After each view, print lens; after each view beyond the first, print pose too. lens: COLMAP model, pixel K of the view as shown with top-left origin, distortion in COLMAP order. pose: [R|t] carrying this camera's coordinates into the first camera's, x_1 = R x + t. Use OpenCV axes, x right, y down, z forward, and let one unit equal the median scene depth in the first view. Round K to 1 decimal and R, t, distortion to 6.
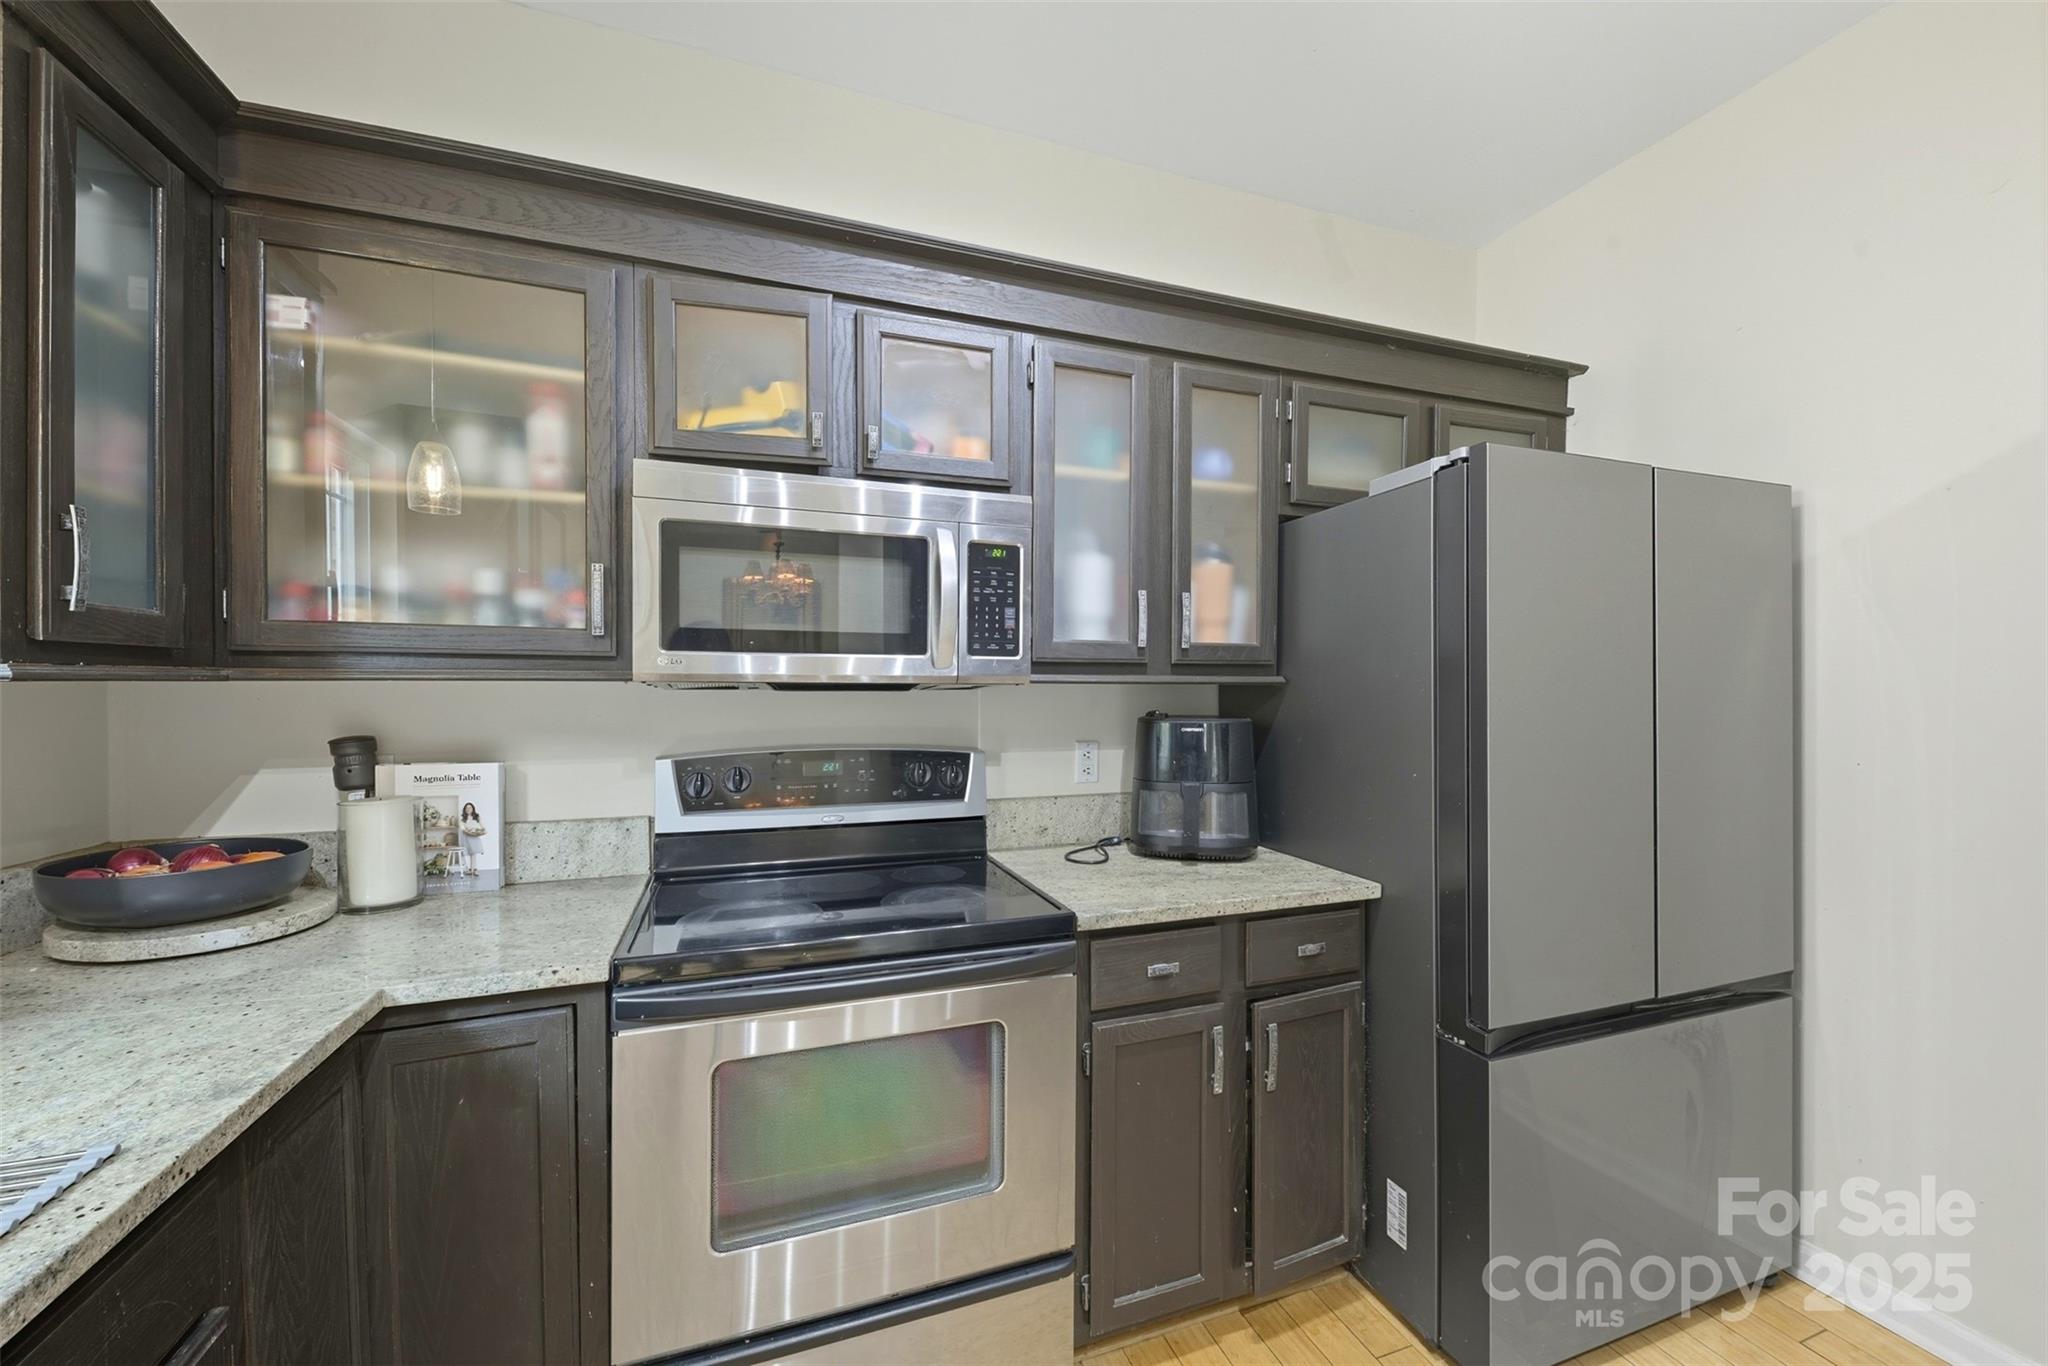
lens RADIAL K [[798.0, 0, 1035.6], [0, 798.0, 686.6], [0, 0, 1]] dist [0.003557, -0.000636]
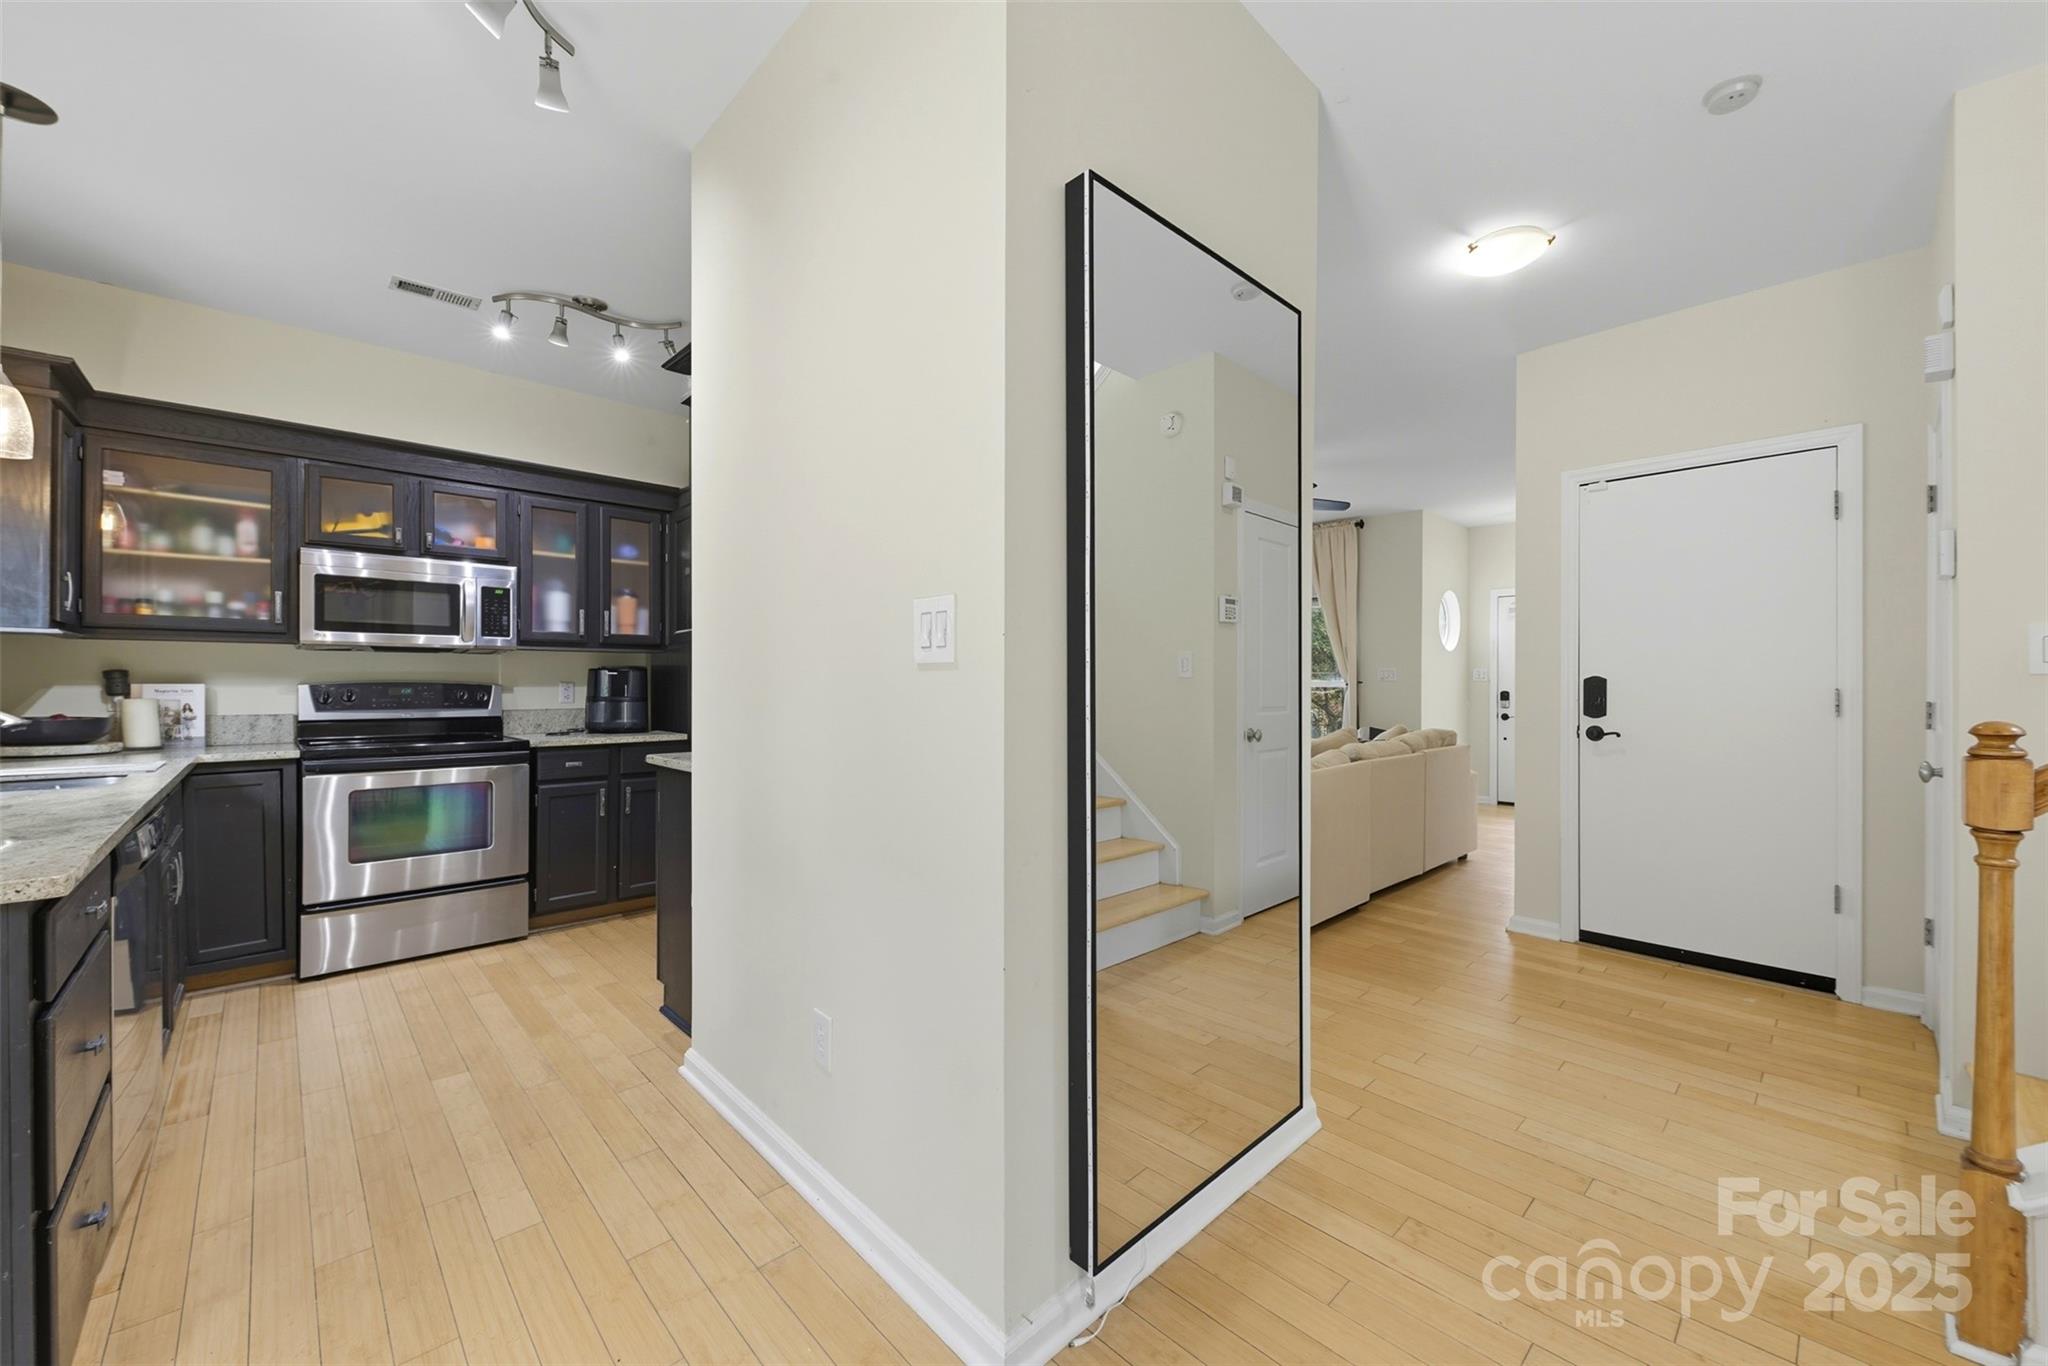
lens RADIAL K [[798.0, 0, 1039.3], [0, 798.0, 681.5], [0, 0, 1]] dist [0.003557, -0.000636]
pose [[0.915652, -0.001673, 0.401967, 0.466974], [0.003642, 0.999985, -0.004133, 0.106769], [-0.401954, 0.005248, 0.915645, -1.764704]]
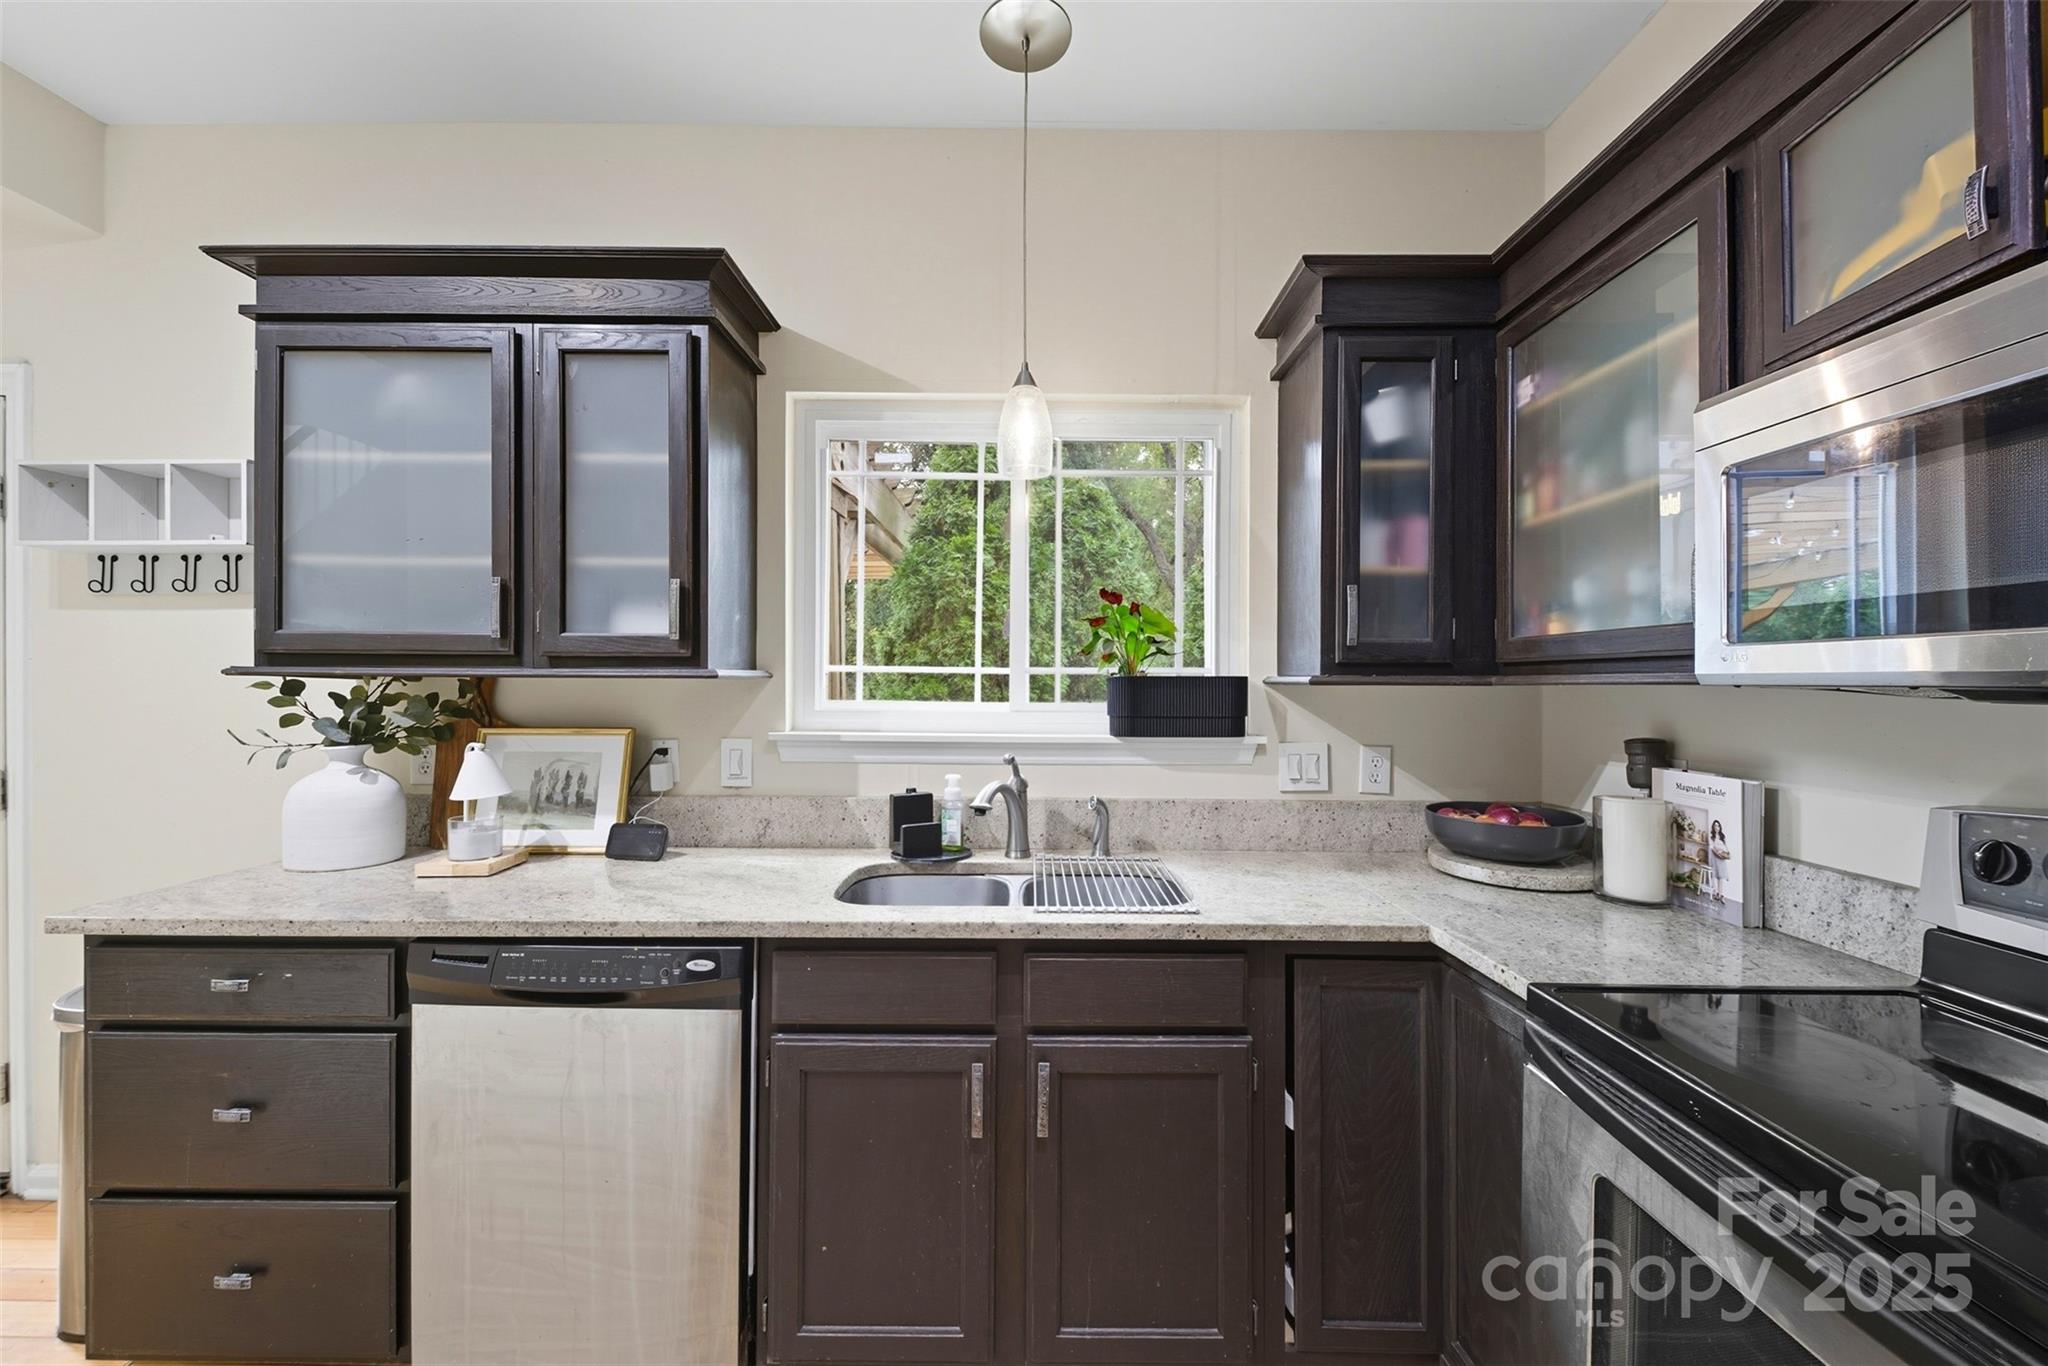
lens RADIAL K [[798.0, 0, 1030.8], [0, 798.0, 674.5], [0, 0, 1]] dist [0.003557, -0.000636]
pose [[-0.352838, -0.018435, -0.935503, 0.420559], [-0.011477, 0.999816, -0.015373, 0.003537], [0.935614, 0.005313, -0.352985, 0.599165]]
